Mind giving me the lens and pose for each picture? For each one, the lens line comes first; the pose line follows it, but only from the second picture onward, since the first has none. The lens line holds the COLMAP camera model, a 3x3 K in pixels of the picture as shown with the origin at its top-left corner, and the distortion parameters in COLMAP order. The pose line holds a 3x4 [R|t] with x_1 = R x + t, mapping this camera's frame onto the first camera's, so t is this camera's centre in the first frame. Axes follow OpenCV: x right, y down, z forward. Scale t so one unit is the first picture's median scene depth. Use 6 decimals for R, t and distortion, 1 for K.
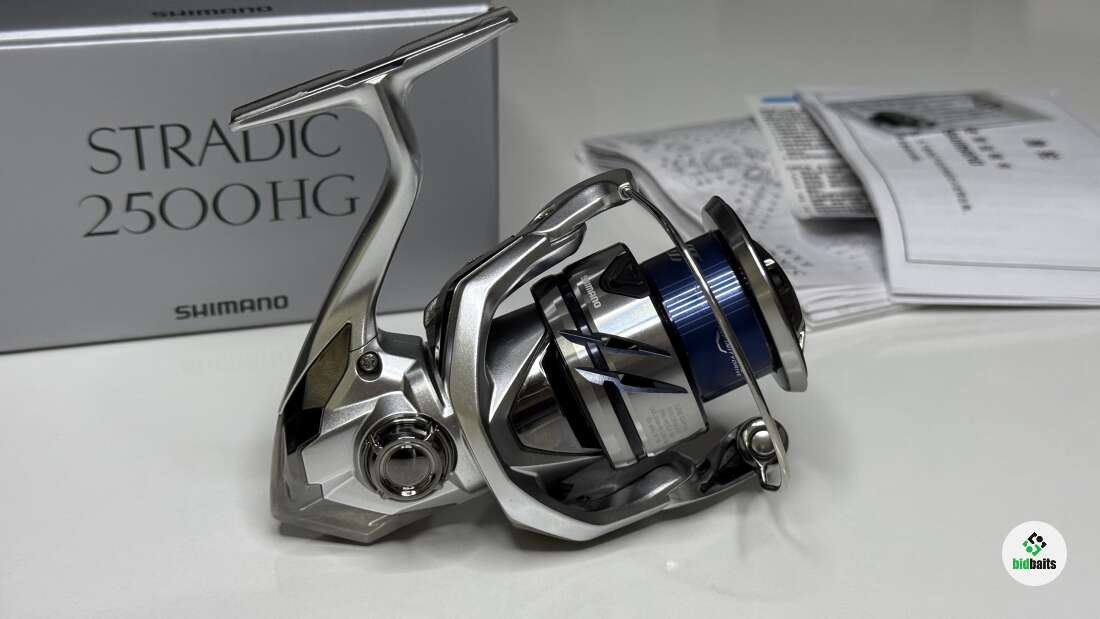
lens RADIAL K [[1576.3, 0, 550.0], [0, 1576.3, 309.5], [0, 0, 1]] dist [0.123619, -0.057443]
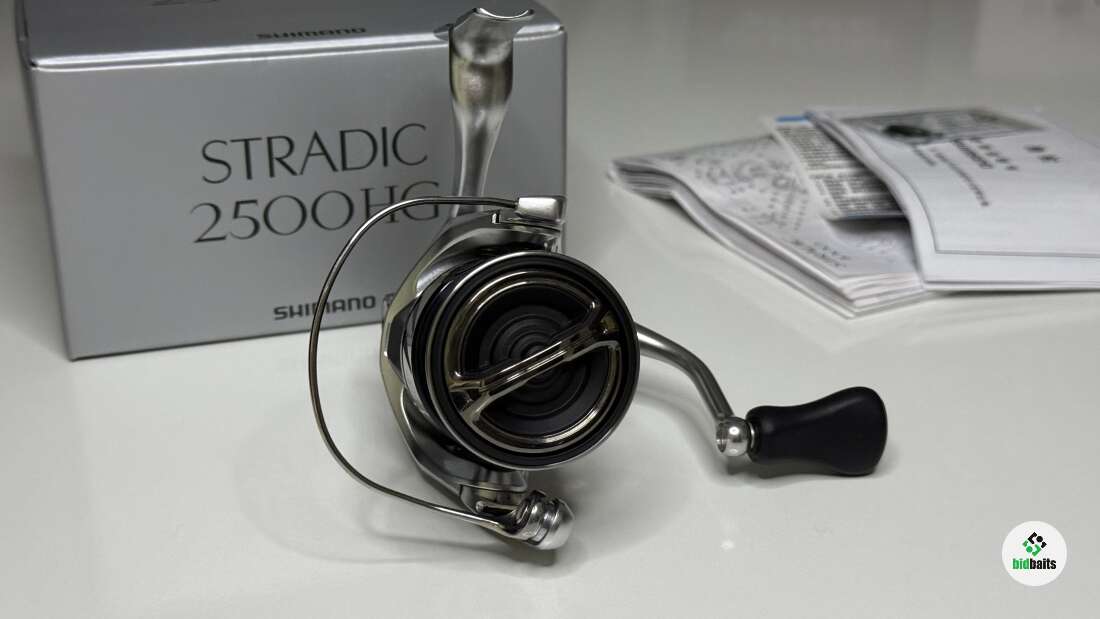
lens RADIAL K [[1576.3, 0, 550.0], [0, 1576.3, 309.5], [0, 0, 1]] dist [0.123619, -0.057443]
pose [[0.998076, -0.026165, 0.056208, -0.109244], [0.028635, 0.998638, -0.043603, 0.051627], [-0.054990, 0.045129, 0.997467, -0.082915]]
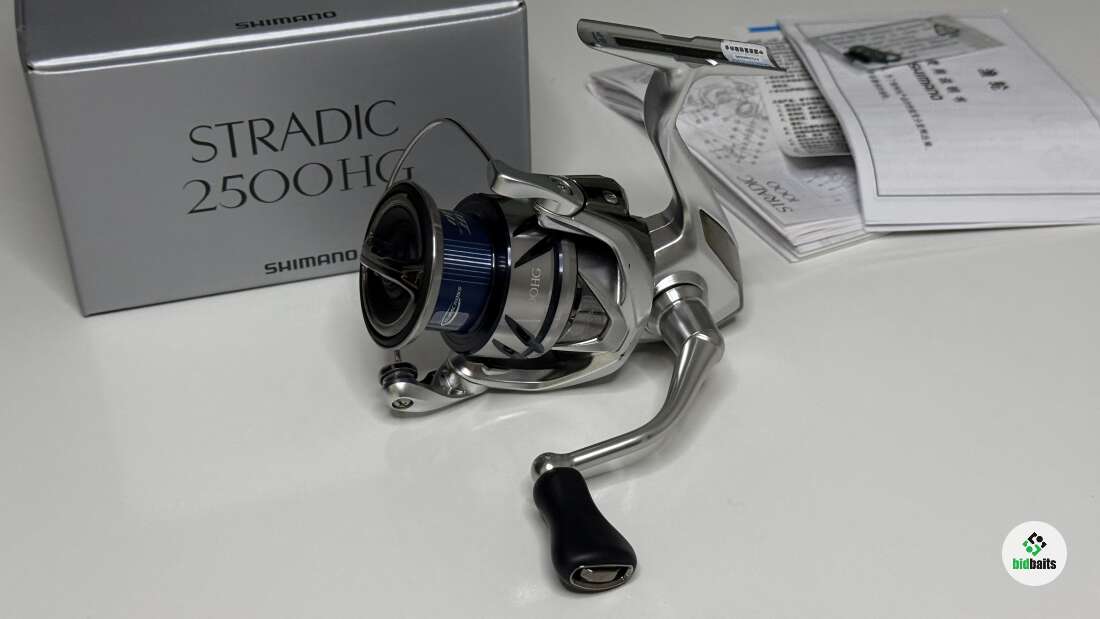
lens RADIAL K [[1576.3, 0, 550.0], [0, 1576.3, 309.5], [0, 0, 1]] dist [0.123619, -0.057443]
pose [[0.999076, -0.040261, 0.015031, -0.041677], [0.037872, 0.990138, 0.134881, -0.119919], [-0.020313, -0.134187, 0.990748, -0.182861]]
